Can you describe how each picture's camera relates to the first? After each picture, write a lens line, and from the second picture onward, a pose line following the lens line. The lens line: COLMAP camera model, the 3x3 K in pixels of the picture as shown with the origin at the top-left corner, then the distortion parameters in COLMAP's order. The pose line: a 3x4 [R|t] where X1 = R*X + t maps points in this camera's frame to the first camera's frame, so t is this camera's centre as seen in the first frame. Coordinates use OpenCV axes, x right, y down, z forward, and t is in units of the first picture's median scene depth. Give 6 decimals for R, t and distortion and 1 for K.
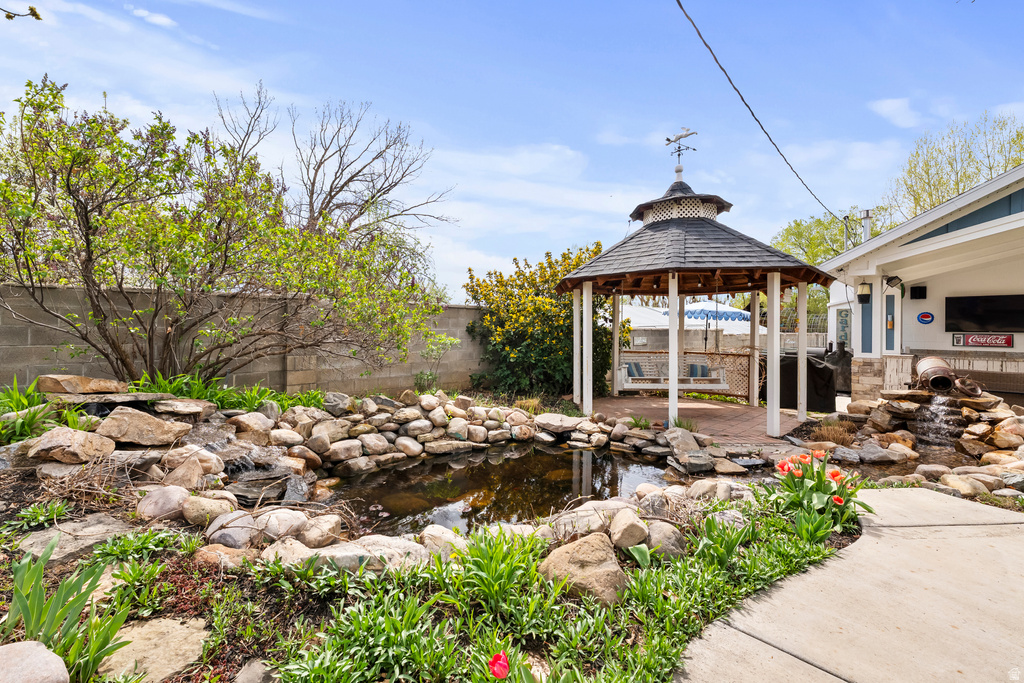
lens RADIAL K [[420.9, 0, 507.4], [0, 420.9, 333.7], [0, 0, 1]] dist [0.001653, 0.000003]
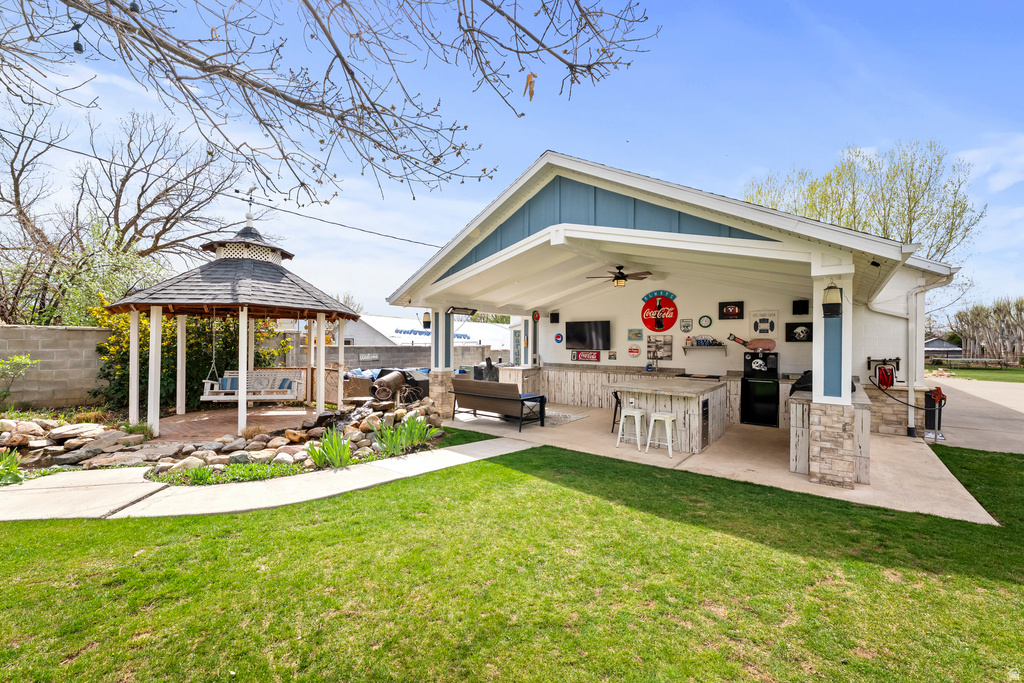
lens RADIAL K [[412.6, 0, 511.0], [0, 412.6, 344.7], [0, 0, 1]] dist [-0.001237, -0.000094]
pose [[0.987109, -0.002087, 0.160036, 0.896471], [0.003031, 0.999979, -0.005657, -0.015319], [-0.160021, 0.006069, 0.987095, -0.261143]]
